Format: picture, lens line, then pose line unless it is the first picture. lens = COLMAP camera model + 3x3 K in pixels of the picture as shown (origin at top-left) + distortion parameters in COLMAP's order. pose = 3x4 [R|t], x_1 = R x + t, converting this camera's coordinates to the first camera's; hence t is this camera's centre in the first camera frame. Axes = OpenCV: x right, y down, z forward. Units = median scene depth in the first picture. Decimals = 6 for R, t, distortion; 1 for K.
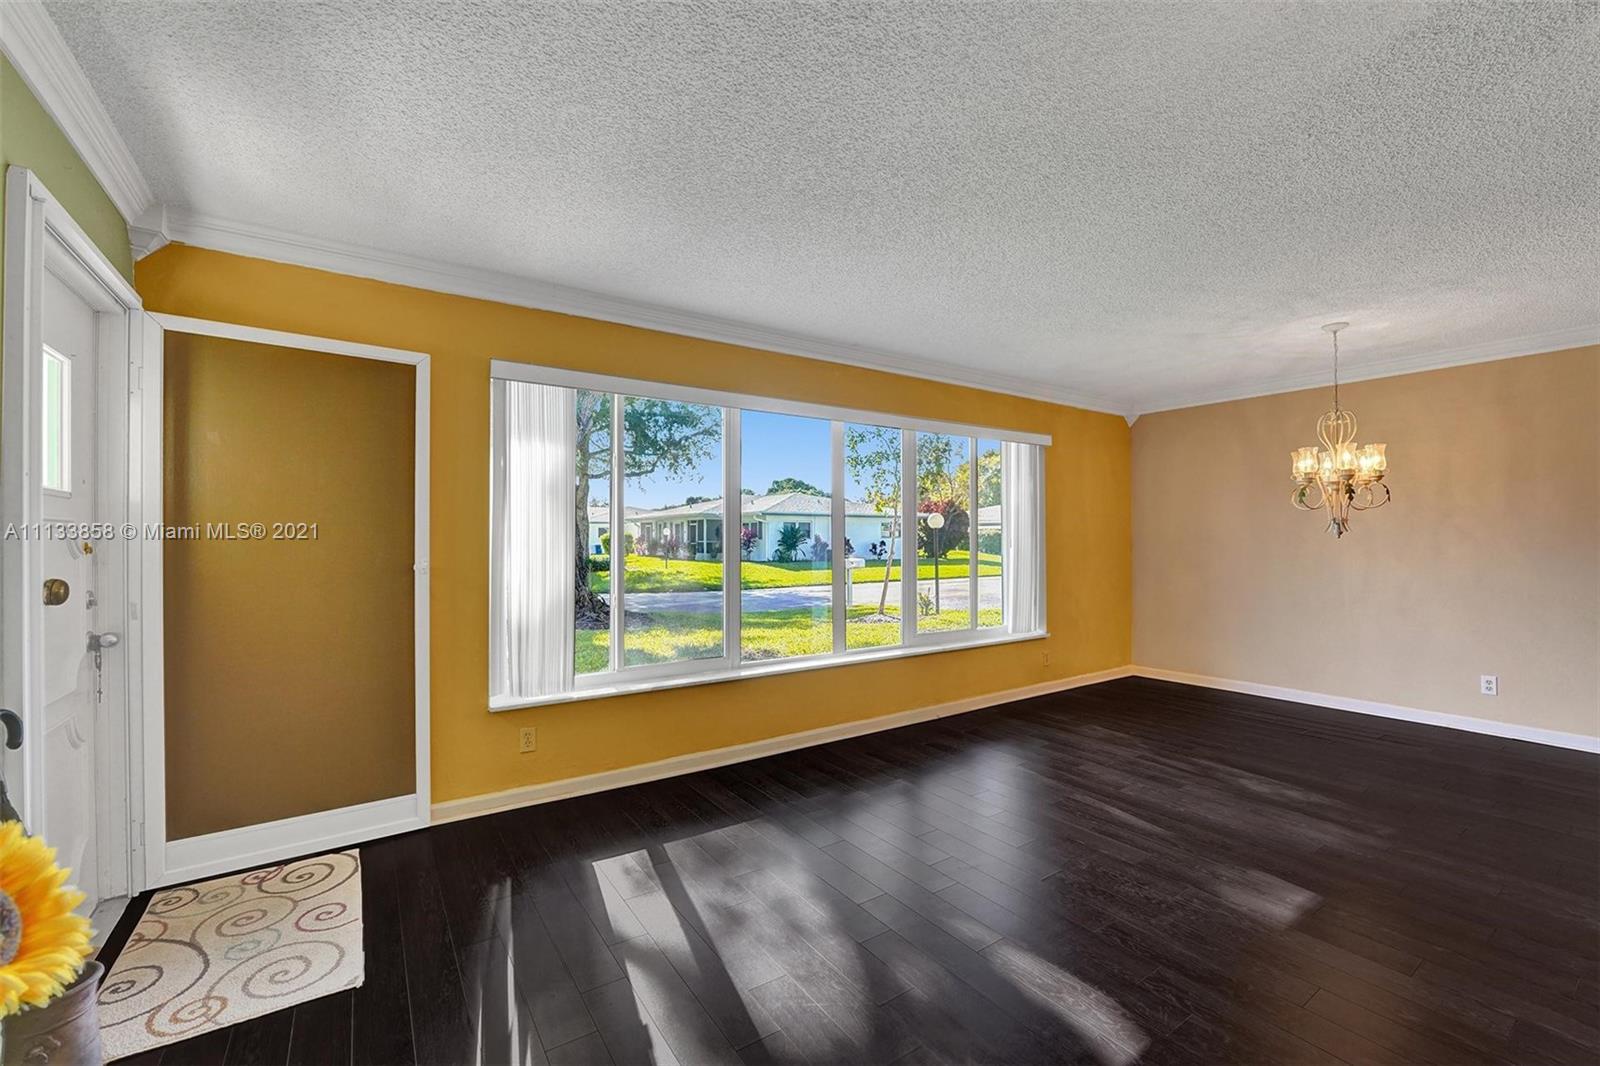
lens RADIAL K [[659.8, 0, 806.0], [0, 659.8, 532.6], [0, 0, 1]] dist [-0.022689, 0.002340]
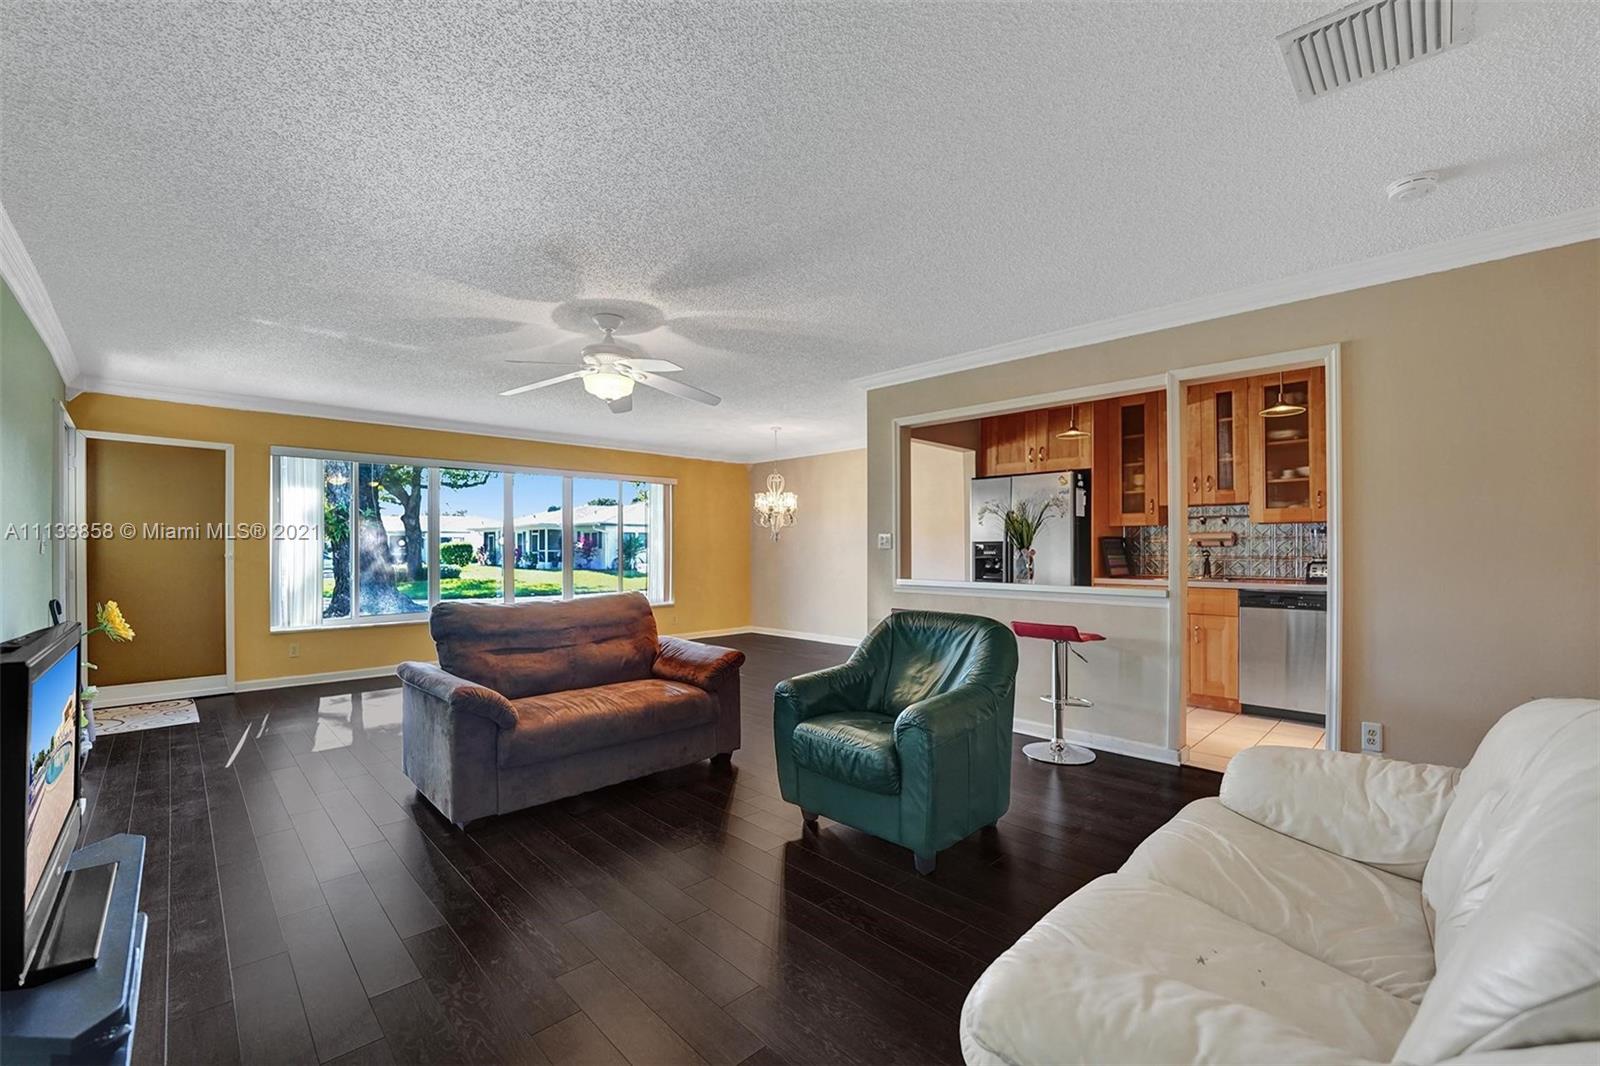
lens RADIAL K [[659.8, 0, 797.5], [0, 659.8, 546.1], [0, 0, 1]] dist [-0.022689, 0.002340]
pose [[0.984594, 0.000285, 0.174858, 0.533420], [-0.001114, 0.999989, 0.004640, 0.009888], [-0.174855, -0.004763, 0.984583, -0.861741]]
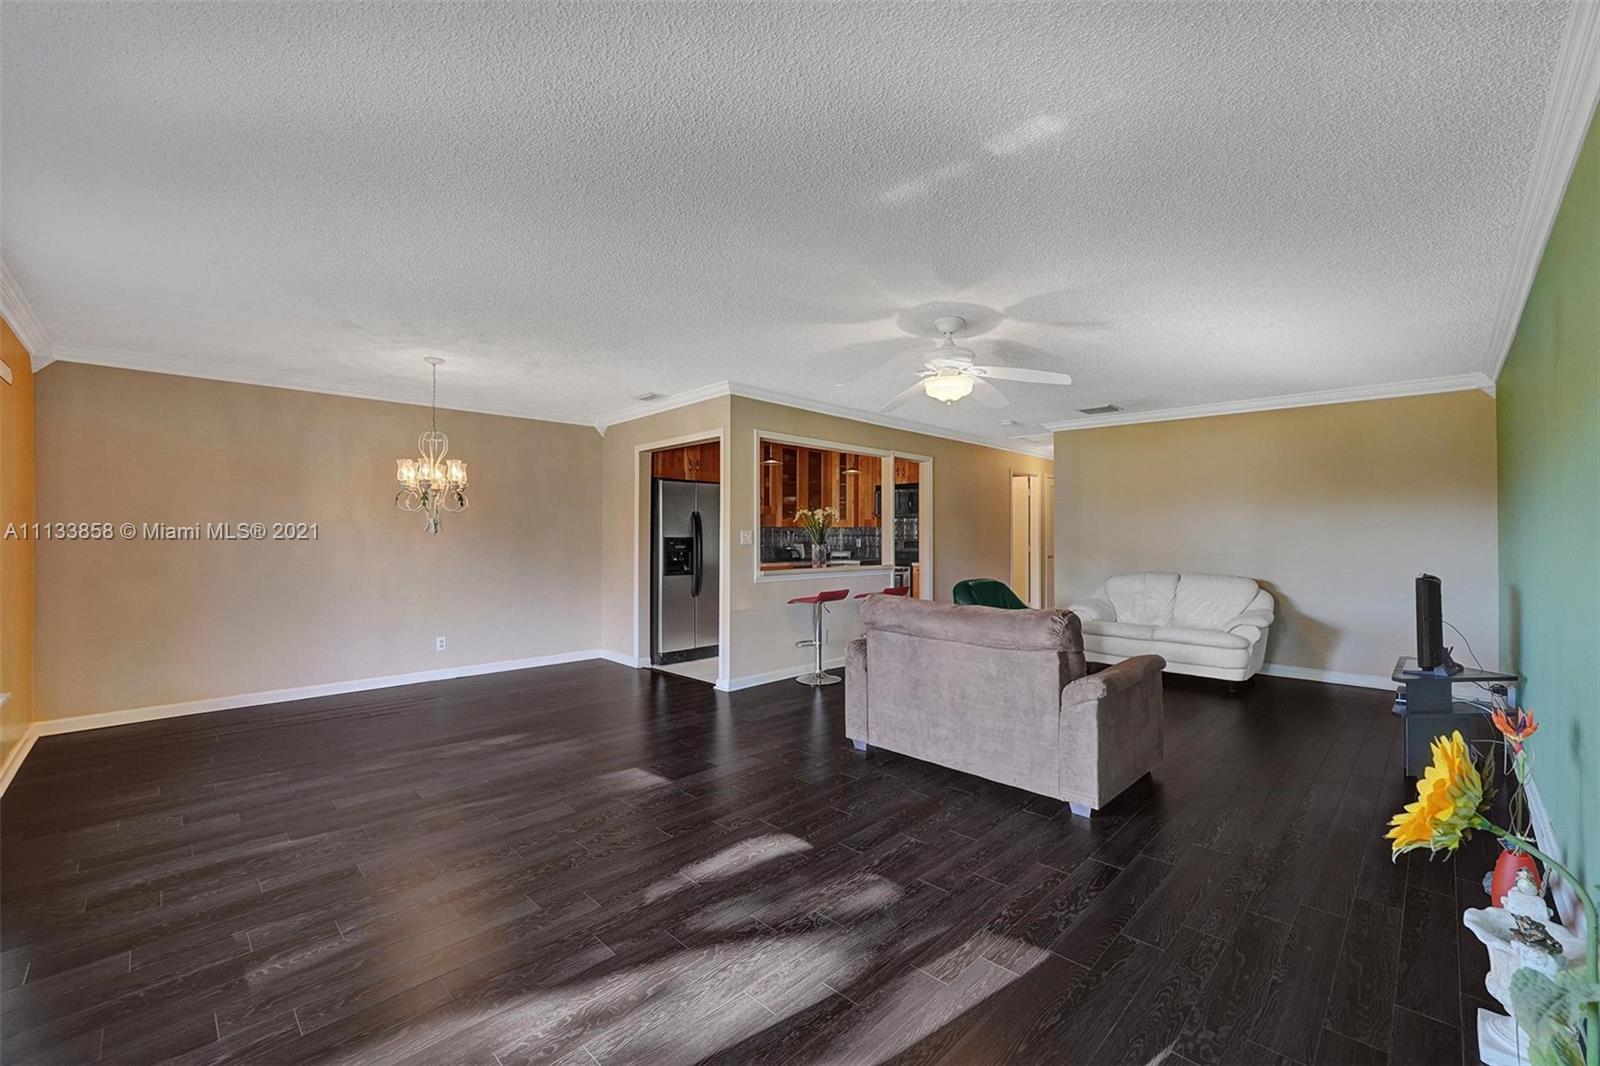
lens RADIAL K [[659.8, 0, 808.4], [0, 659.8, 530.3], [0, 0, 1]] dist [-0.022689, 0.002340]
pose [[-0.208072, 0.011322, 0.978048, -0.488413], [-0.007814, 0.999882, -0.013237, 0.007845], [-0.978082, -0.010397, -0.207959, 0.547780]]
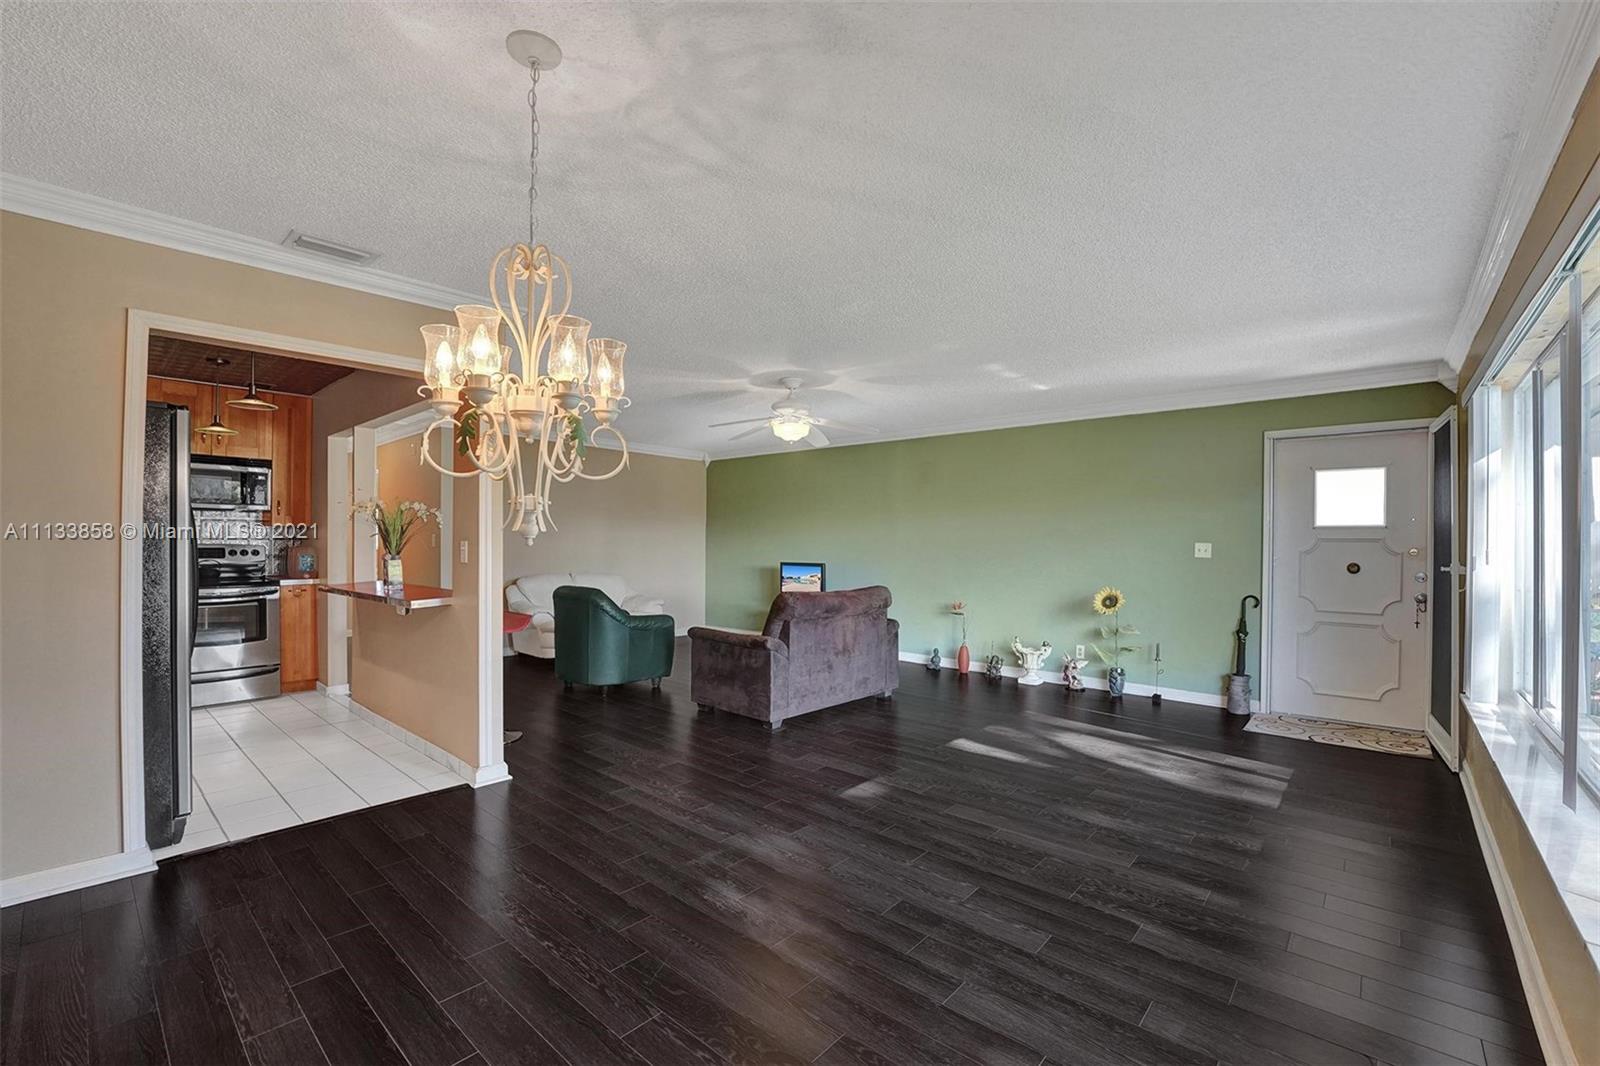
lens RADIAL K [[659.8, 0, 822.4], [0, 659.8, 537.7], [0, 0, 1]] dist [-0.022689, 0.002340]
pose [[-0.961511, -0.006365, -0.274691, 0.720850], [-0.002599, 0.999898, -0.014072, 0.006394], [0.274752, -0.012816, -0.961430, 1.407694]]
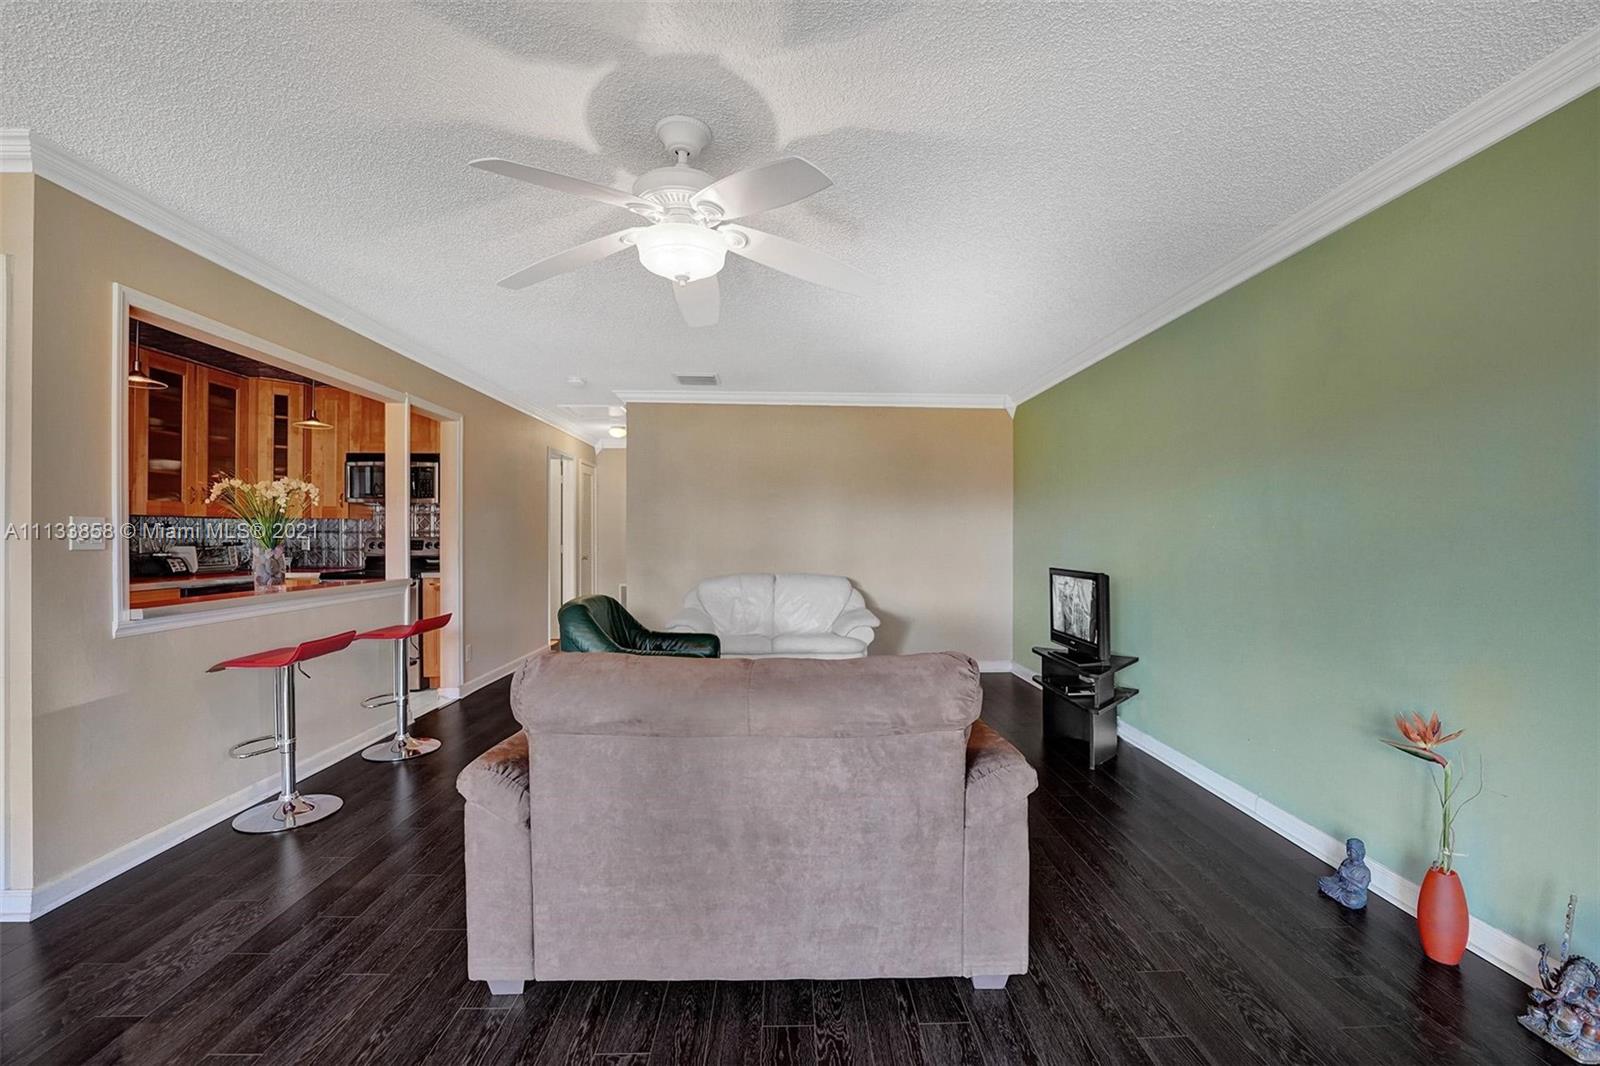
lens RADIAL K [[659.8, 0, 798.2], [0, 659.8, 537.6], [0, 0, 1]] dist [-0.022689, 0.002340]
pose [[-0.849337, 0.000734, 0.527850, 0.070309], [-0.001921, 0.999988, -0.004482, 0.010422], [-0.527847, -0.004821, -0.849326, 0.538528]]
